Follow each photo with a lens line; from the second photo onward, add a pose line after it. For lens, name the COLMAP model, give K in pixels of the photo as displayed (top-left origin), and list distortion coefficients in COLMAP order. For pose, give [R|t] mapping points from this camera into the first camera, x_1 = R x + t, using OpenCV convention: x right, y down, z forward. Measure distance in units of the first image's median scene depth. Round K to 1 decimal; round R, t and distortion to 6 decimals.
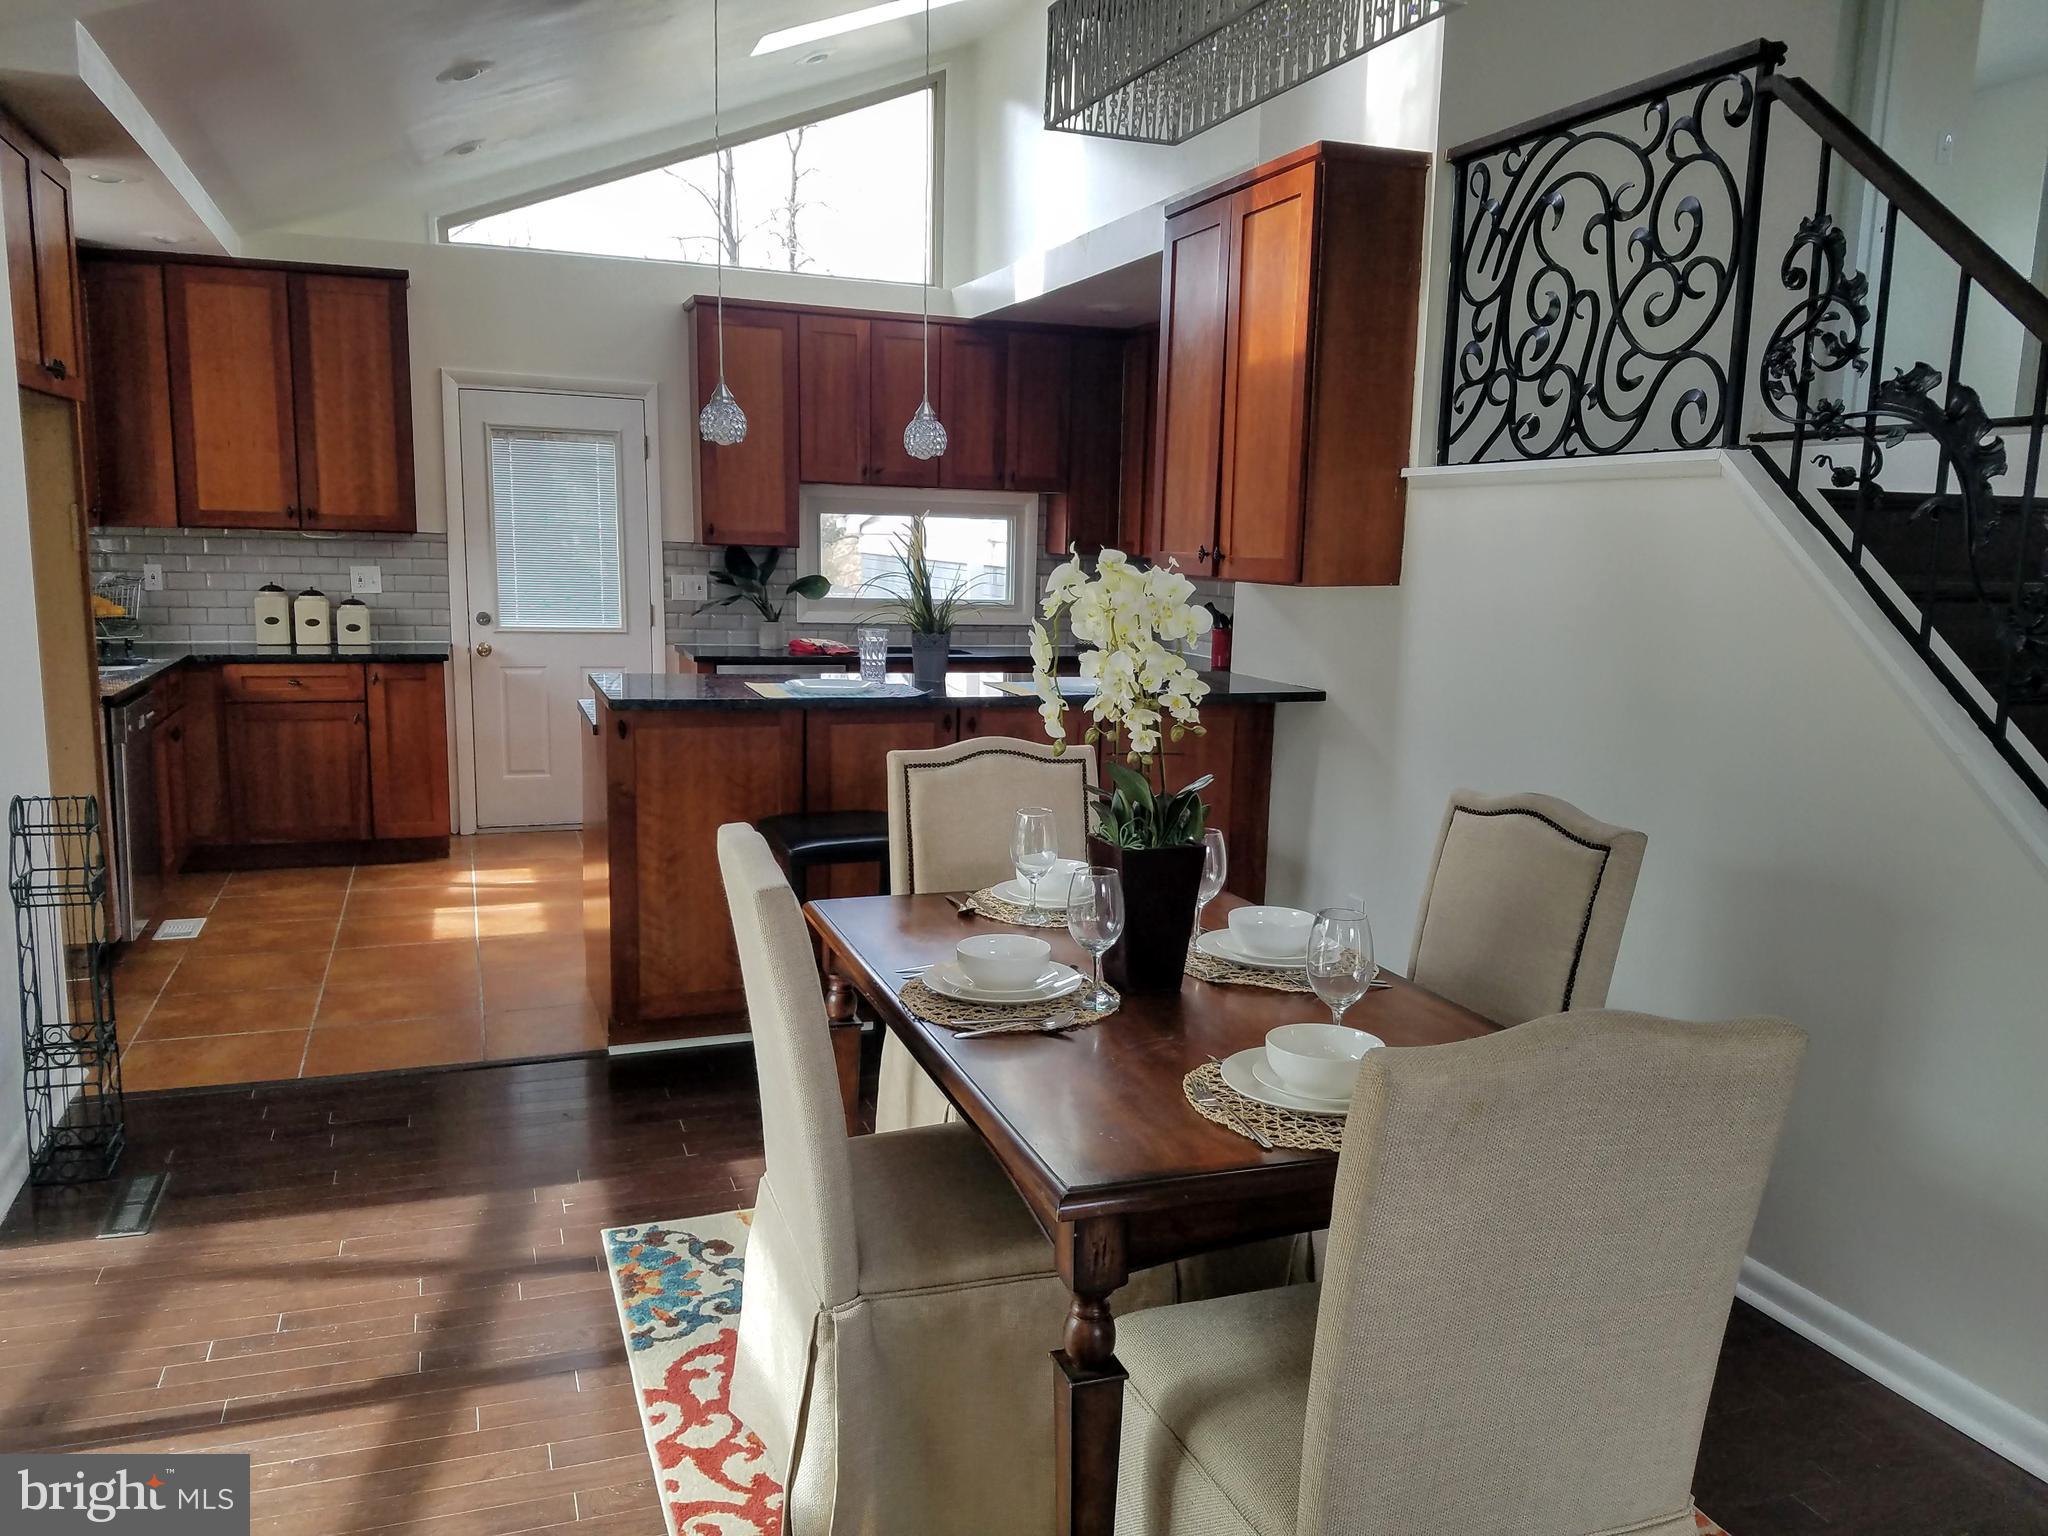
lens RADIAL K [[1581.7, 0, 1027.0], [0, 1581.7, 776.3], [0, 0, 1]] dist [0.117094, -0.148891]
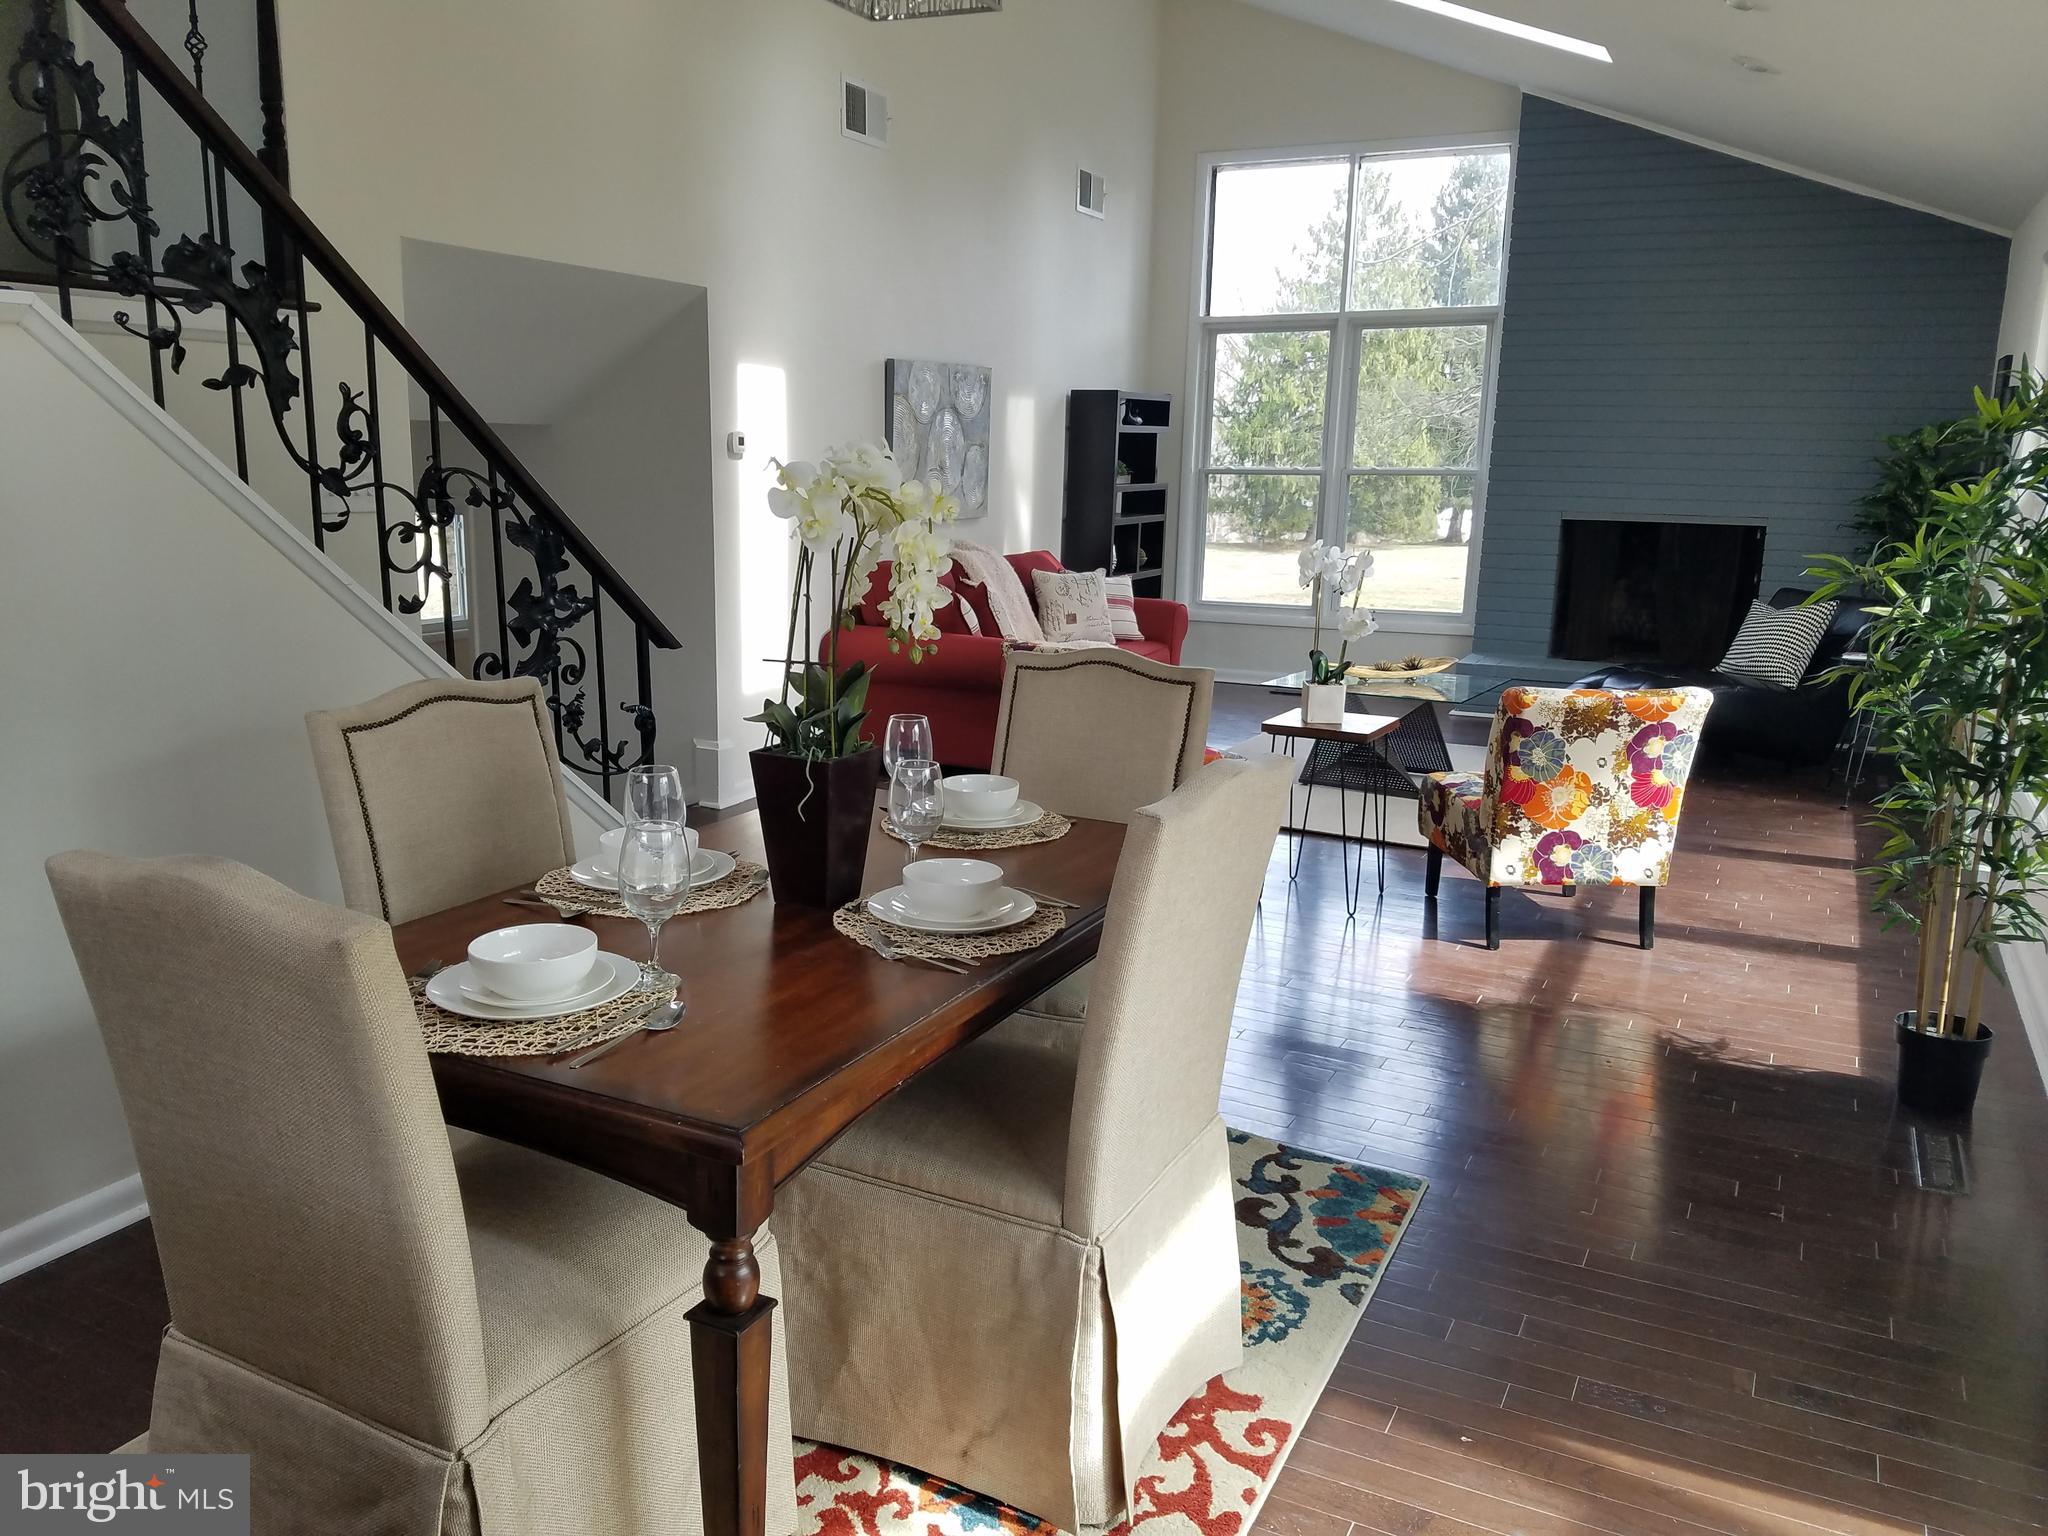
lens RADIAL K [[1581.7, 0, 1018.2], [0, 1581.7, 776.9], [0, 0, 1]] dist [0.117094, -0.148891]
pose [[-0.686865, -0.176056, 0.705139, -0.690810], [0.085551, 0.943886, 0.319000, -0.237265], [-0.721732, 0.279435, -0.633260, 1.540196]]
